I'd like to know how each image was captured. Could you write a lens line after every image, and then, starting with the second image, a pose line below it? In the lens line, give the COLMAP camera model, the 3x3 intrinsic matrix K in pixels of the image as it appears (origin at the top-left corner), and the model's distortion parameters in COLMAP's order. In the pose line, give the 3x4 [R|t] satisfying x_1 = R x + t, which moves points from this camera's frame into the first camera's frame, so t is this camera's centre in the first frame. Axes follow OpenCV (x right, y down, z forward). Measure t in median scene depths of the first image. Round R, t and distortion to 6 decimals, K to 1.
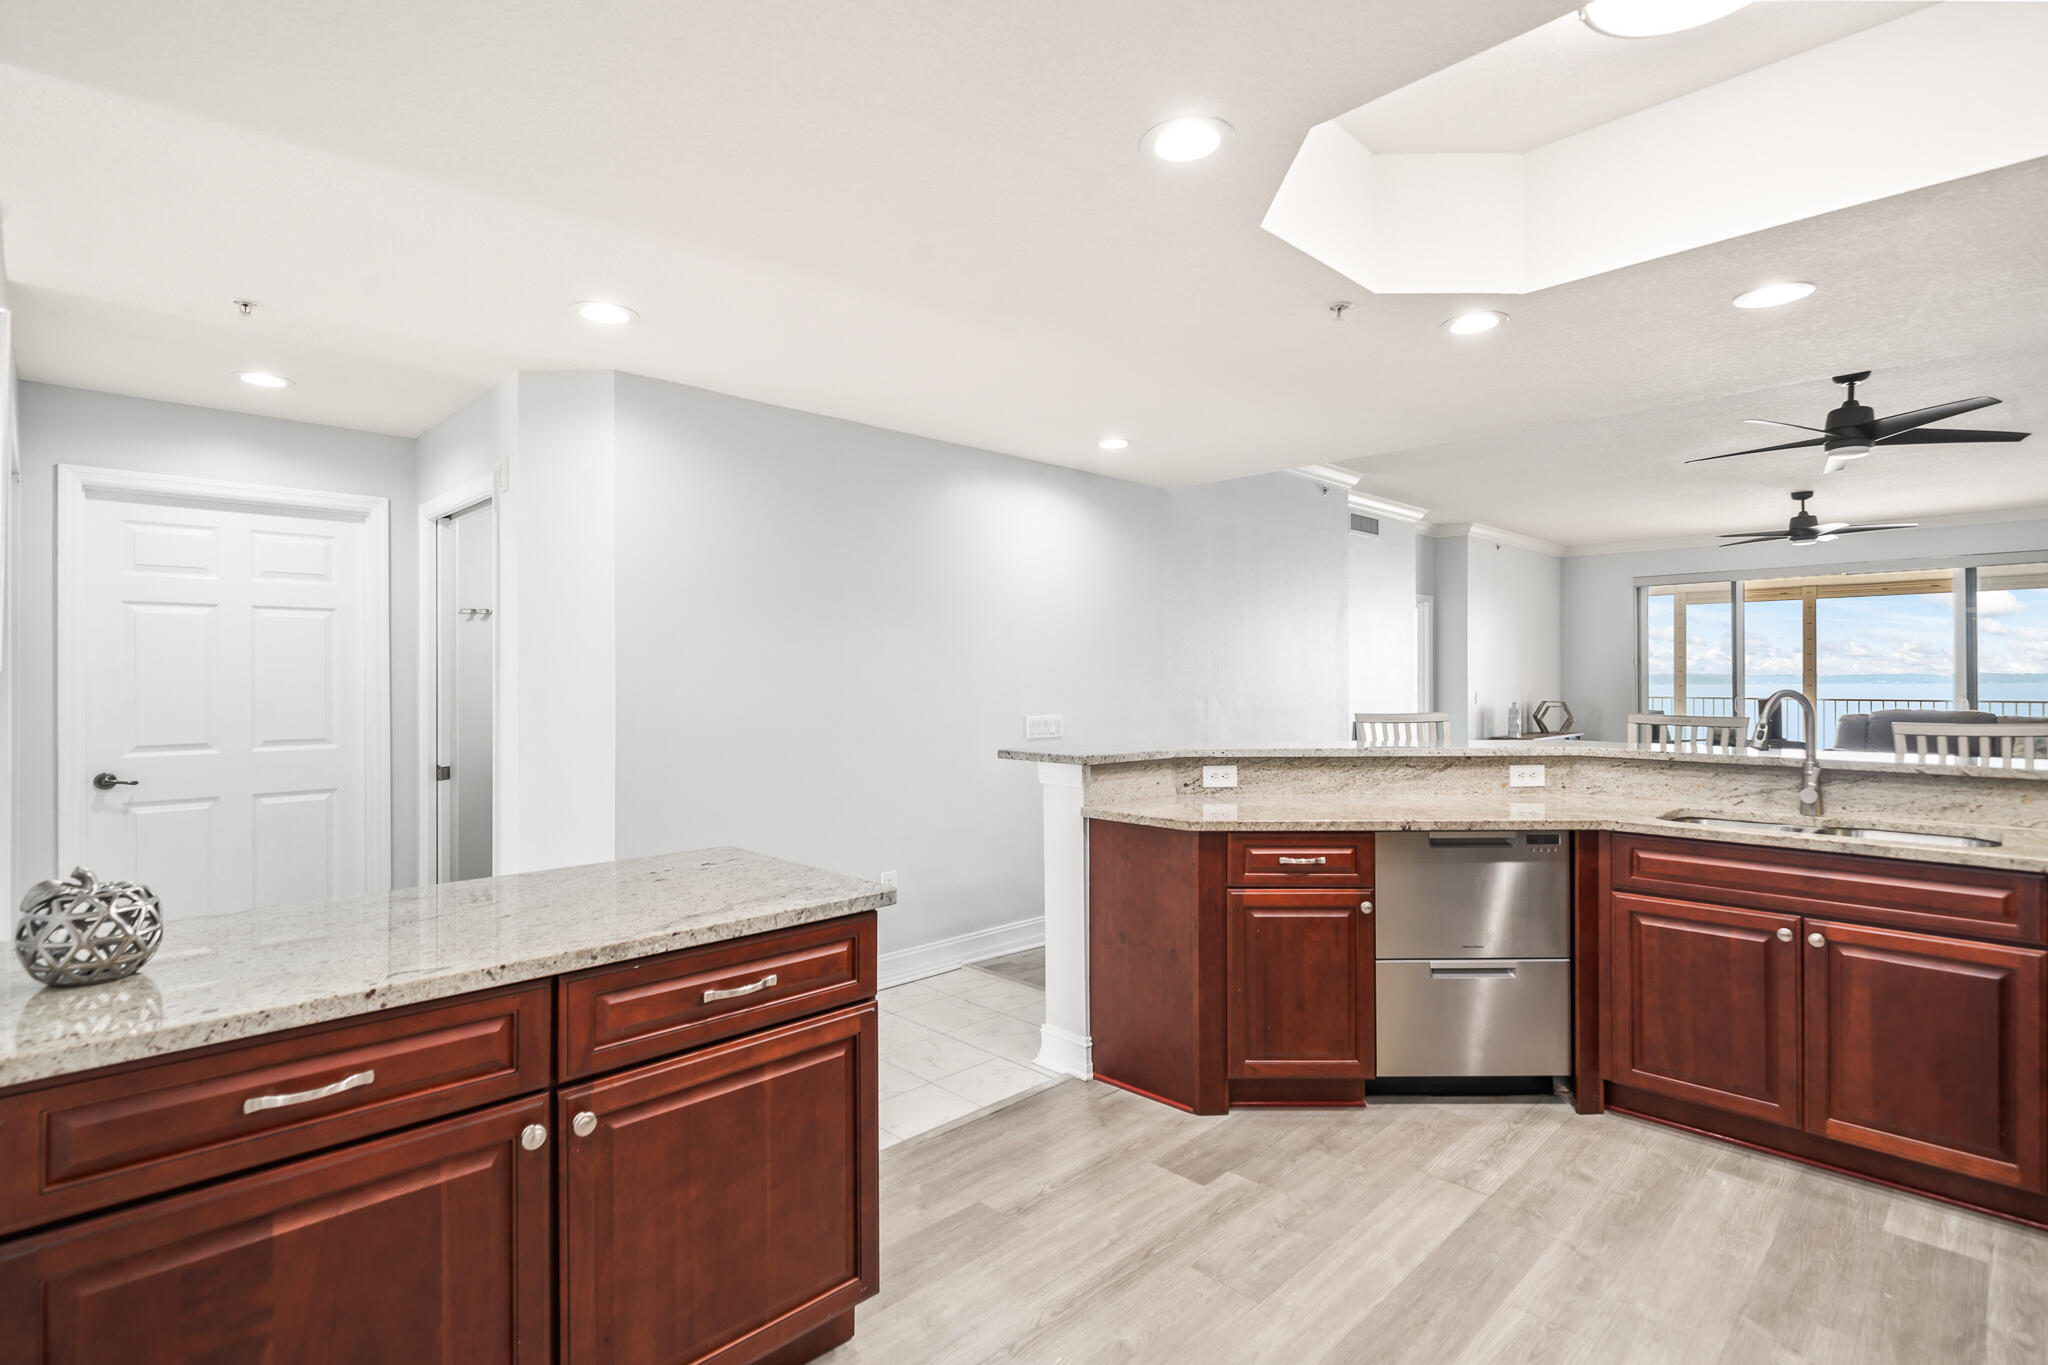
lens RADIAL K [[980.6, 0, 1018.5], [0, 980.6, 676.6], [0, 0, 1]] dist [0.001372, 0.000579]
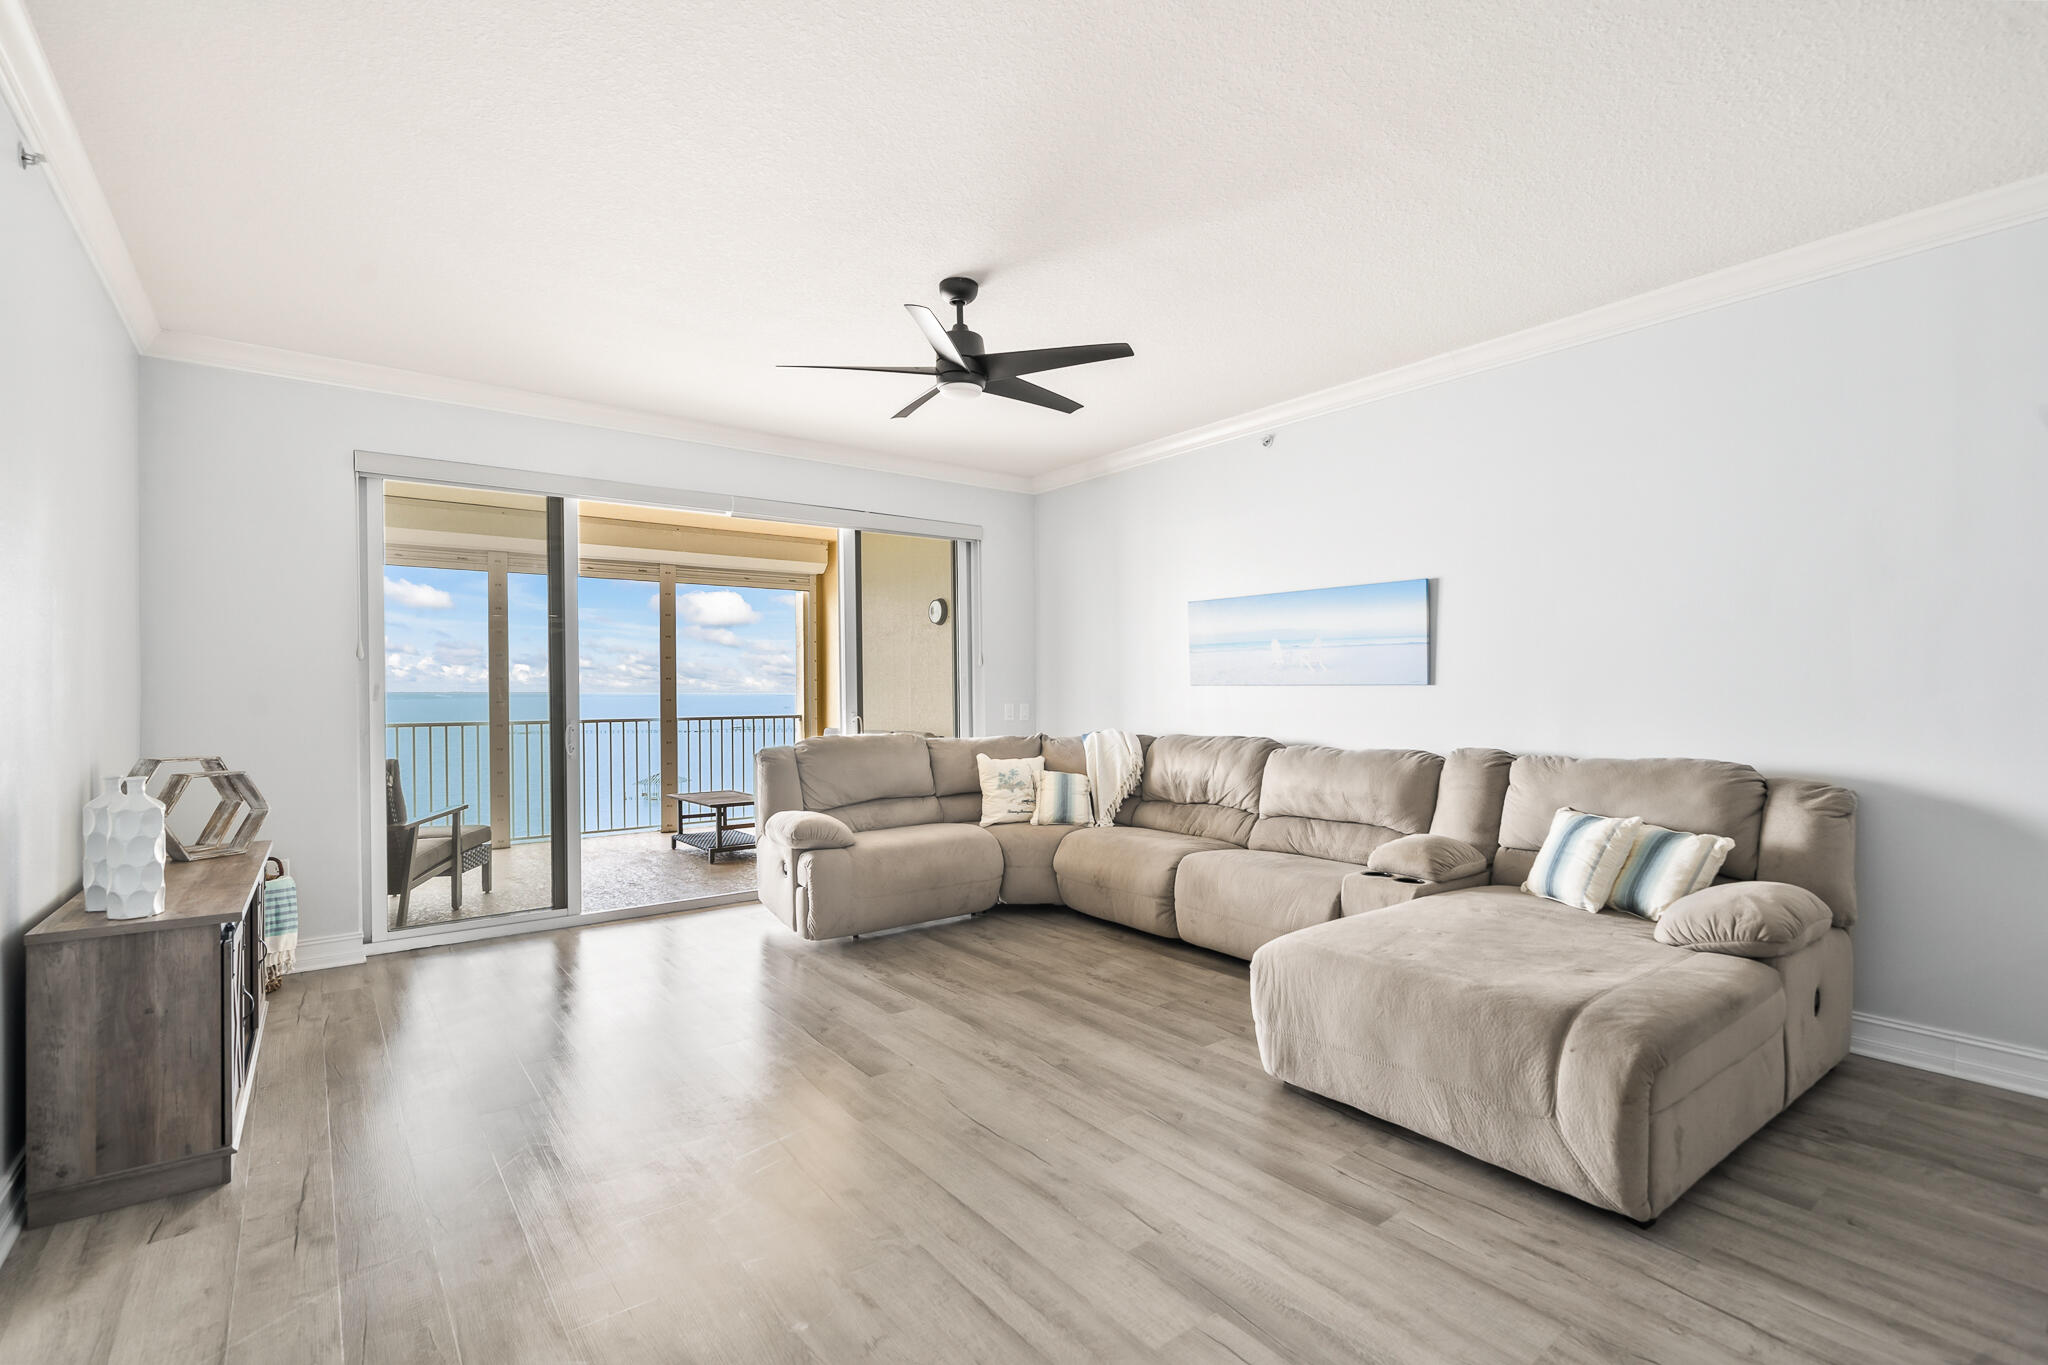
lens RADIAL K [[932.2, 0, 1023.4], [0, 932.2, 690.7], [0, 0, 1]] dist [-0.000981, -0.000290]
pose [[0.121808, -0.000072, 0.992554, 0.974572], [0.006587, 0.999978, -0.000736, 0.015143], [-0.992532, 0.006628, 0.121806, 2.458254]]
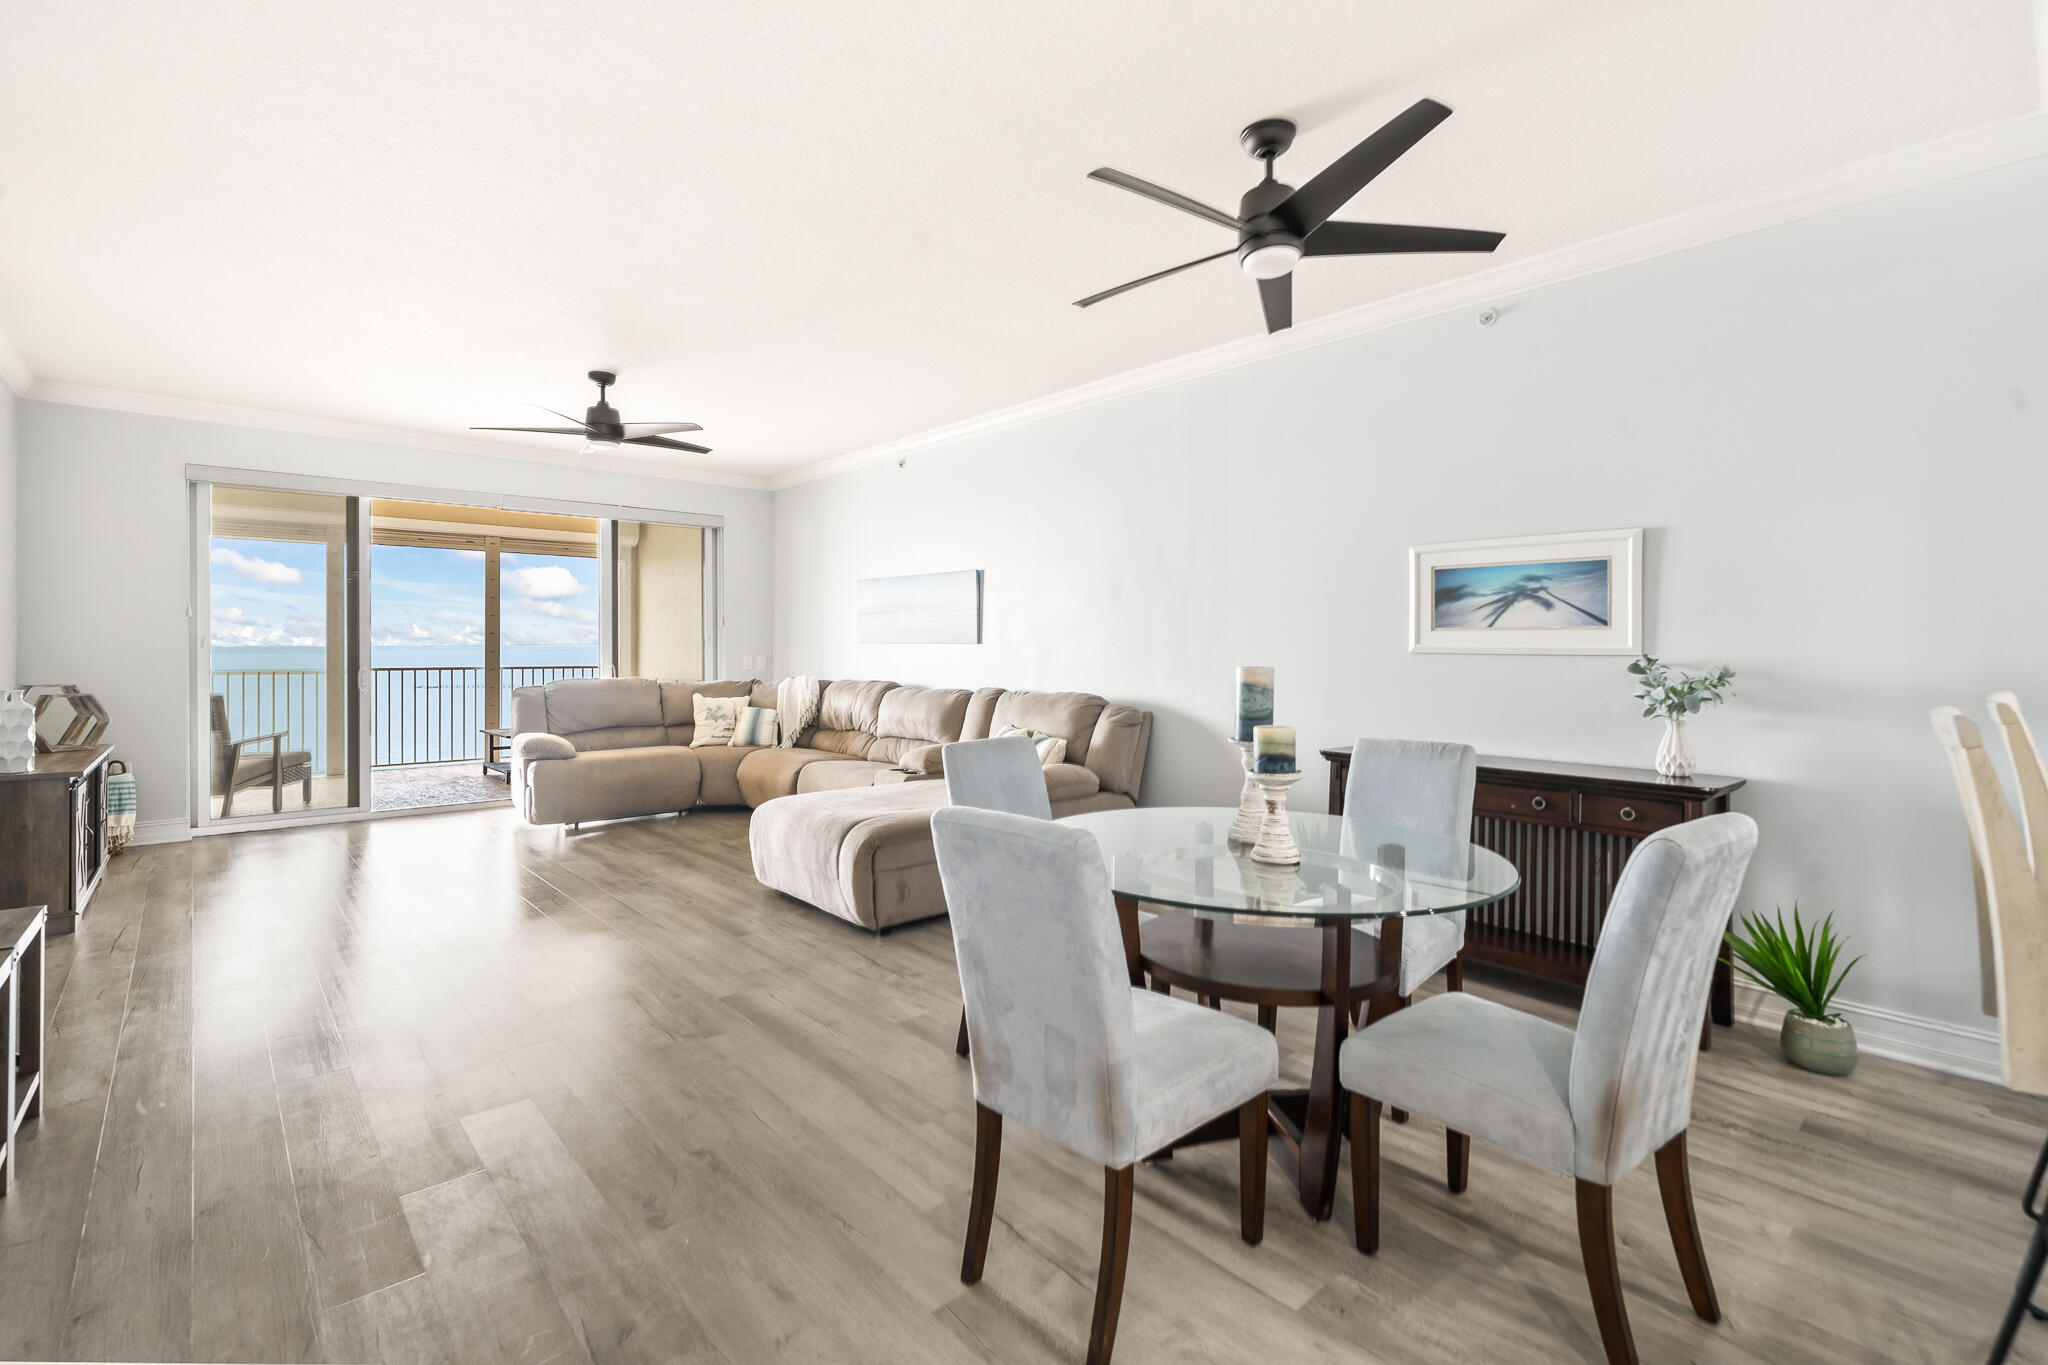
lens RADIAL K [[929.3, 0, 1014.1], [0, 929.3, 649.2], [0, 0, 1]] dist [-0.001111, 0.000159]
pose [[0.054537, -0.000111, 0.998512, 0.410692], [-0.002598, 0.999997, 0.000253, 0.020214], [-0.998508, -0.002608, 0.054537, 1.795938]]
